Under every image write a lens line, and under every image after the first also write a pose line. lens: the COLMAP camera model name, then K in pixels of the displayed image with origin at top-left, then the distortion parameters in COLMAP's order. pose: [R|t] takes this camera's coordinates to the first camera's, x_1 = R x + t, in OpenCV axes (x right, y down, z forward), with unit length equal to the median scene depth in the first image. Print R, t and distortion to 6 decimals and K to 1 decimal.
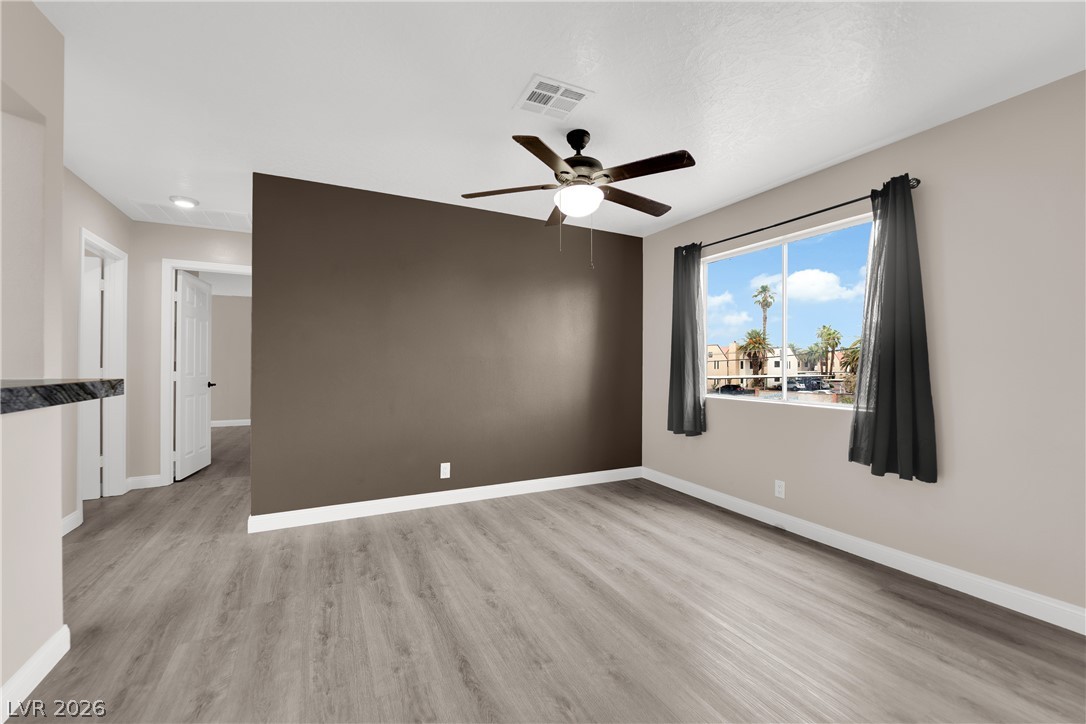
lens RADIAL K [[438.7, 0, 539.0], [0, 438.7, 363.6], [0, 0, 1]] dist [-0.005903, -0.005436]
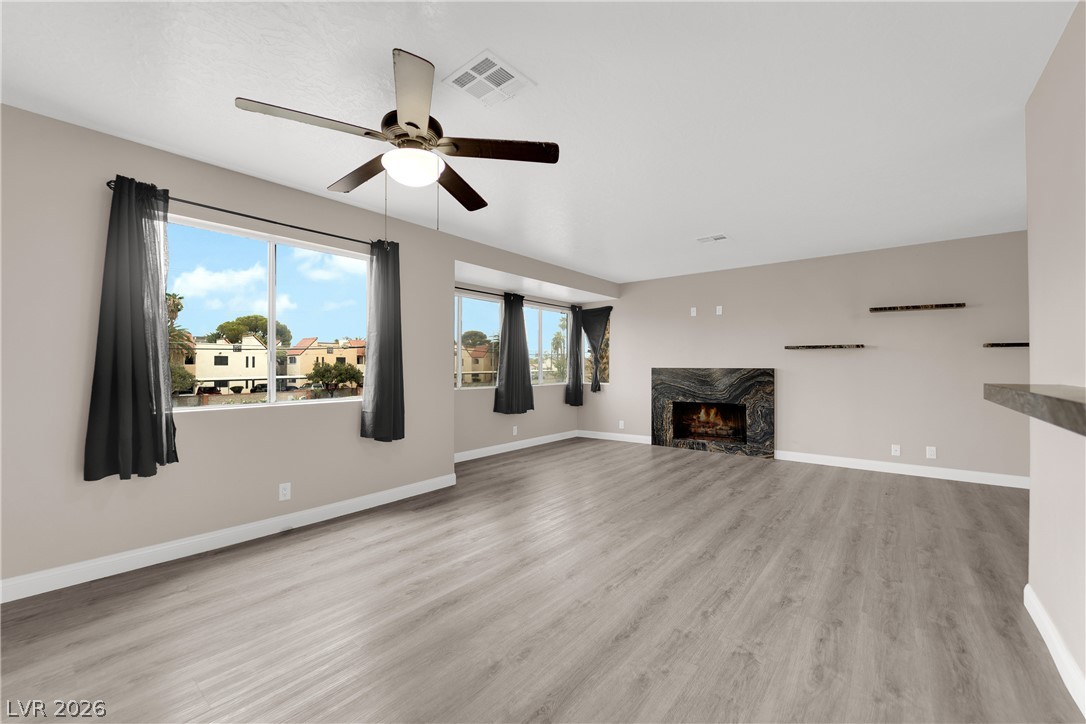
lens RADIAL K [[438.7, 0, 539.0], [0, 438.7, 363.6], [0, 0, 1]] dist [-0.005903, -0.005436]
pose [[-0.409506, -0.000760, 0.912307, -0.725658], [-0.003125, 0.999995, -0.000570, -0.005771], [-0.912302, -0.003084, -0.409506, 1.084040]]
